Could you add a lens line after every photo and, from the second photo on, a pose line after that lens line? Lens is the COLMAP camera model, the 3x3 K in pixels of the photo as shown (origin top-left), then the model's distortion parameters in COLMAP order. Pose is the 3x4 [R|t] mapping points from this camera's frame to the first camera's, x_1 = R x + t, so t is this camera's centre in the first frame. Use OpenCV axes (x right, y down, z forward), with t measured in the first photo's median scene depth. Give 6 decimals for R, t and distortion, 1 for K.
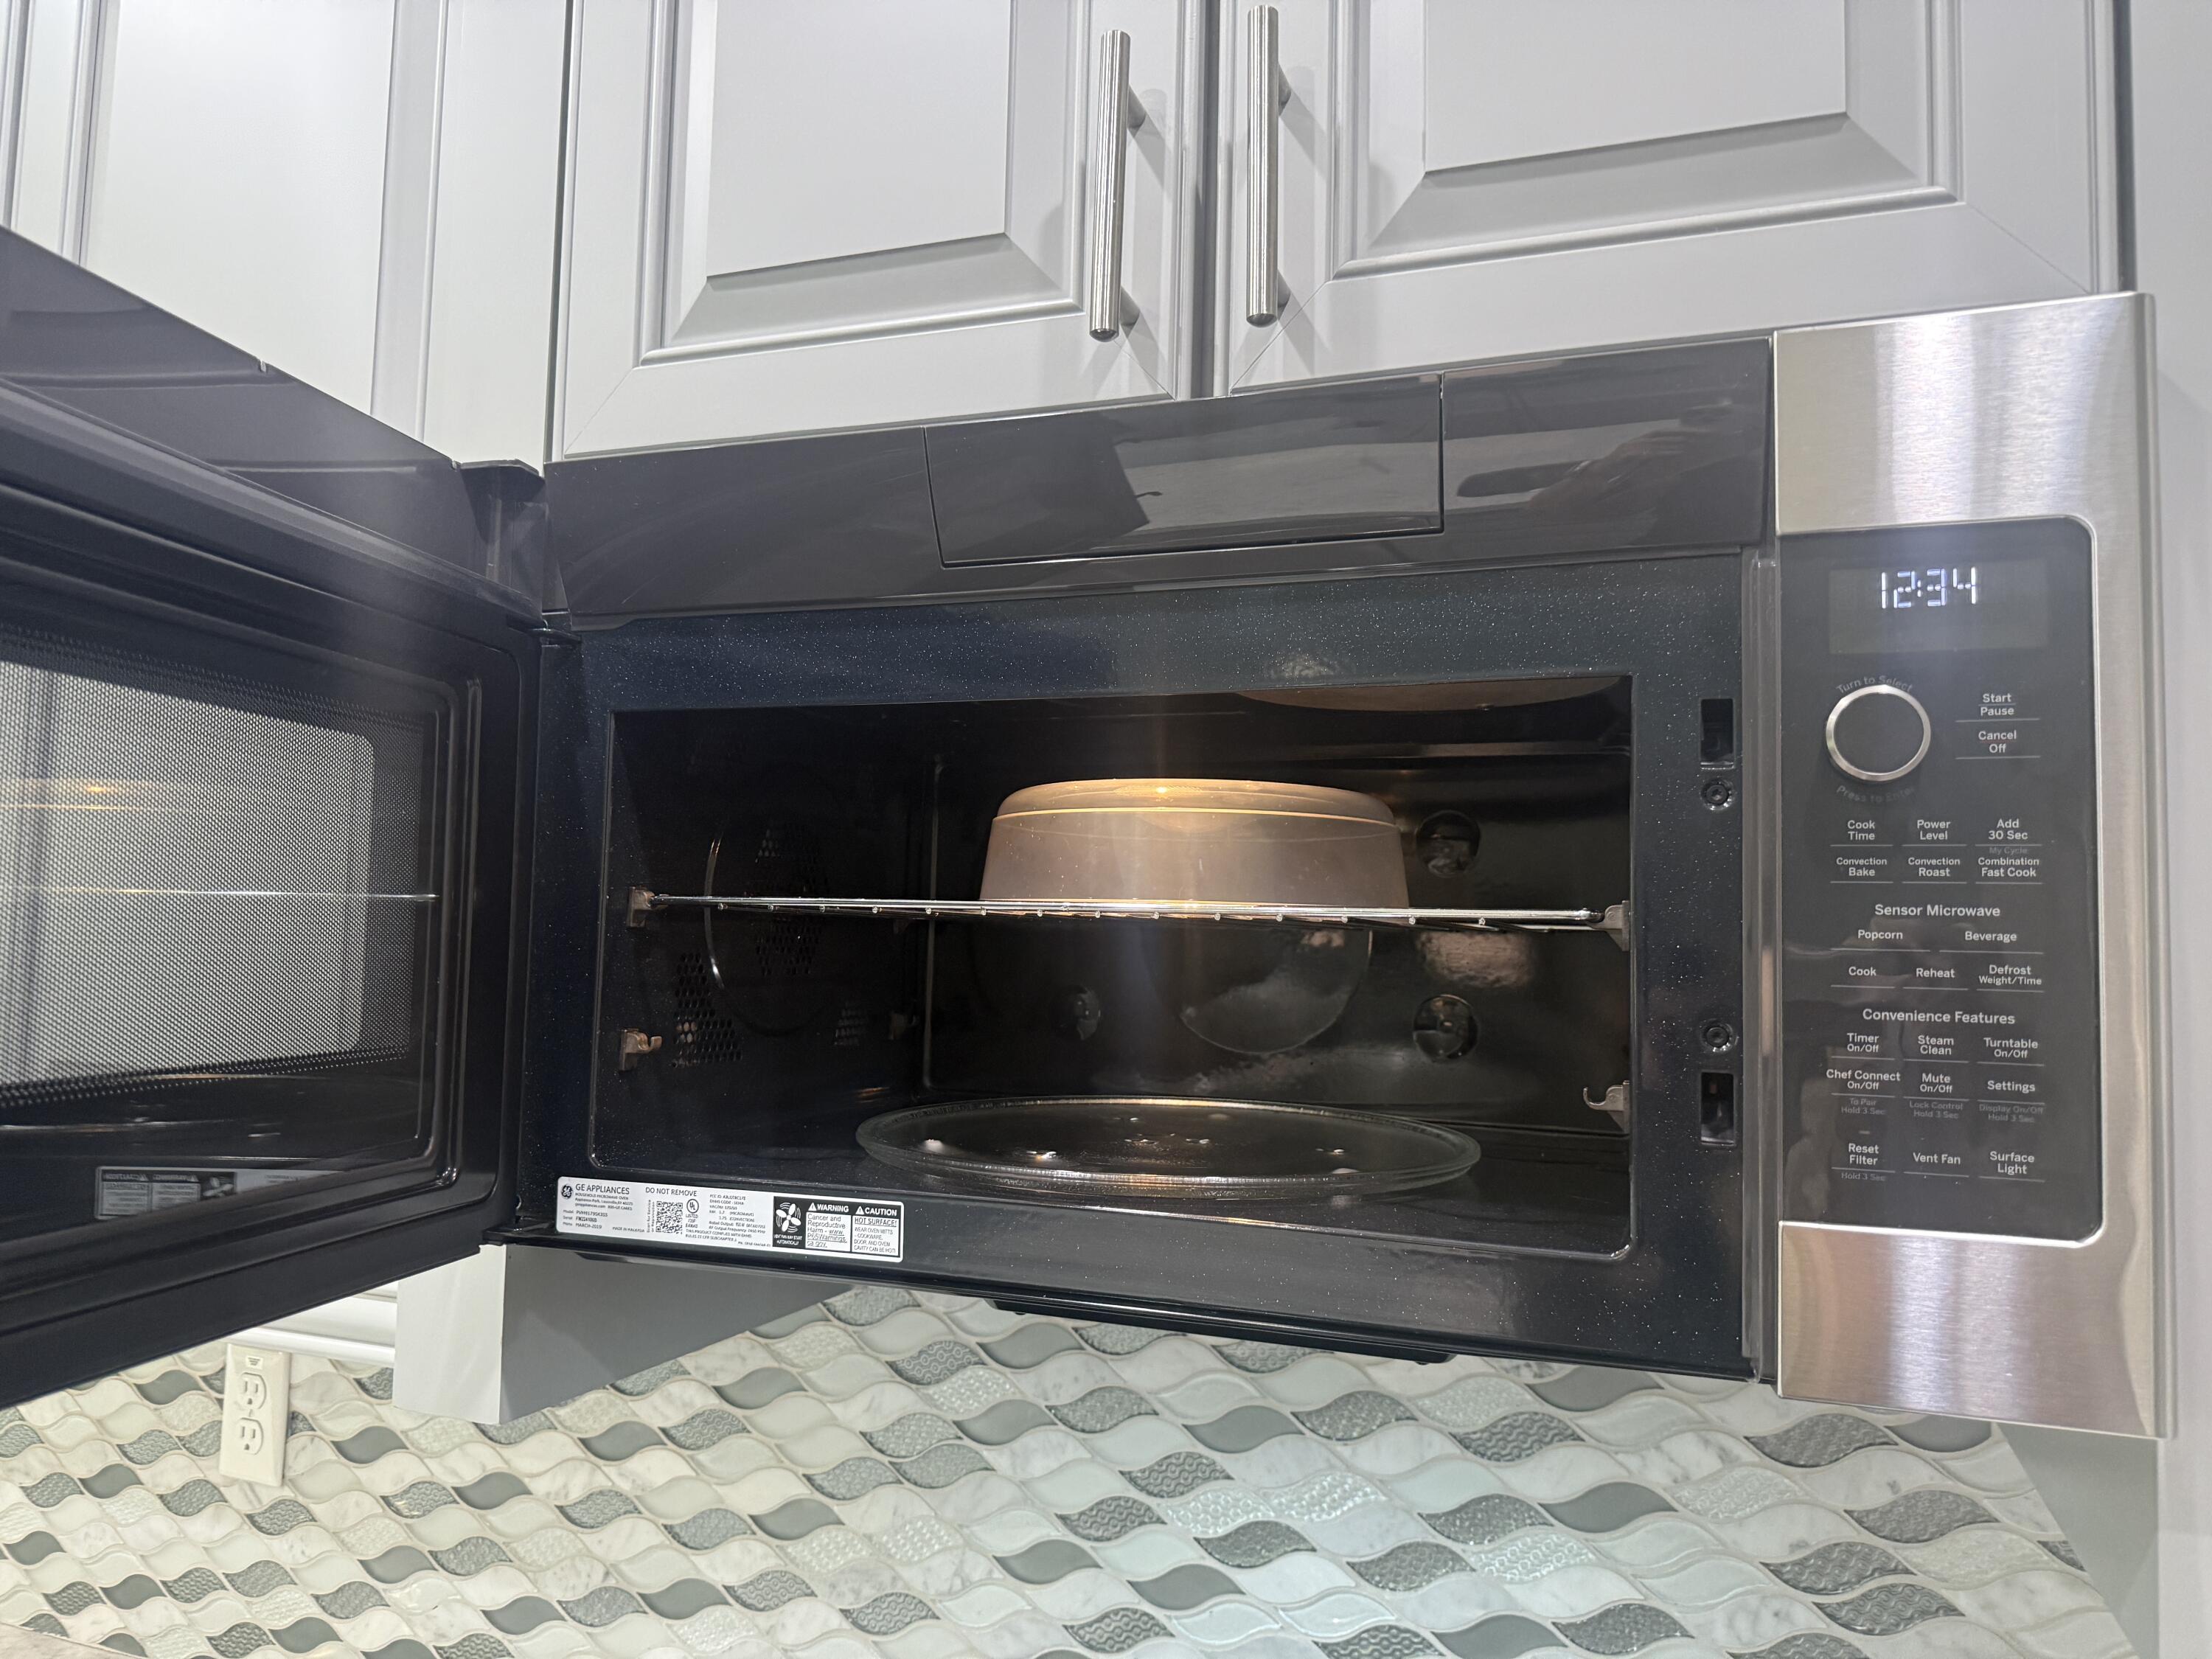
lens RADIAL K [[1556.0, 0, 1125.3], [0, 1556.0, 828.2], [0, 0, 1]] dist [-0.010291, -0.001937]
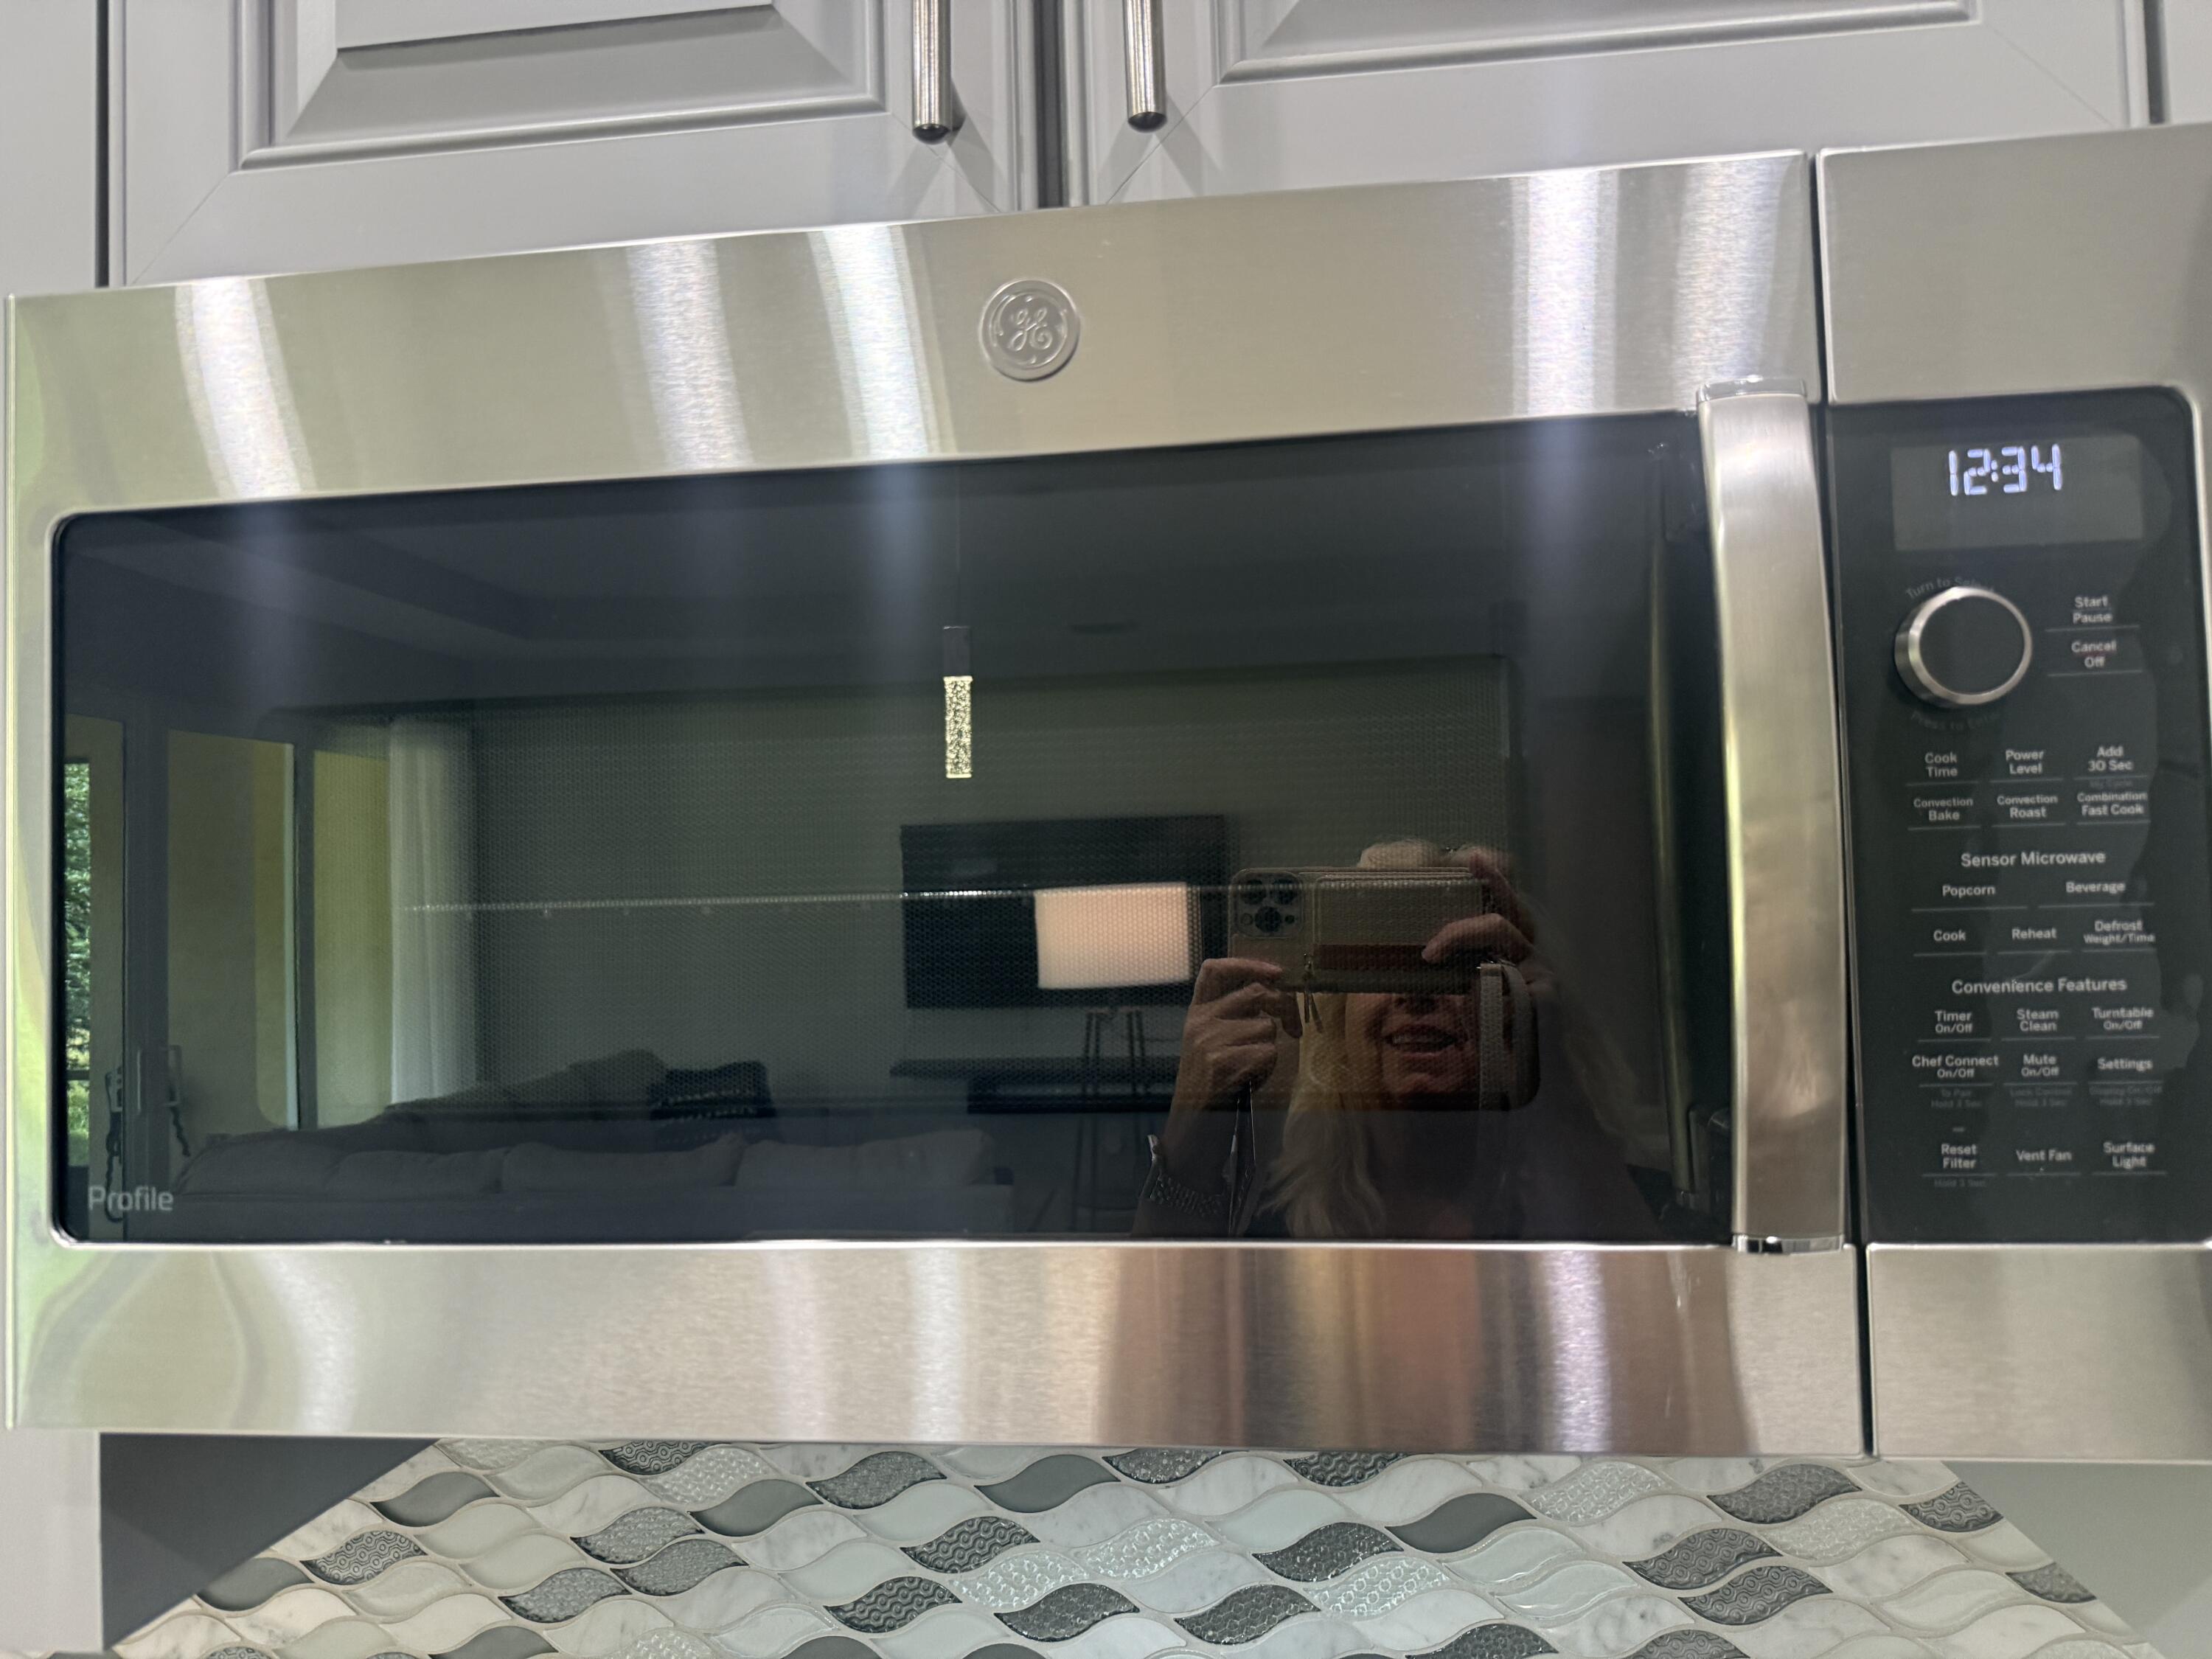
lens RADIAL K [[1556.0, 0, 1084.2], [0, 1556.0, 834.6], [0, 0, 1]] dist [-0.010291, -0.001937]
pose [[0.972985, -0.039863, 0.227401, -0.101041], [0.032458, 0.998817, 0.036213, -0.004024], [-0.228575, -0.027854, 0.973128, 0.194004]]
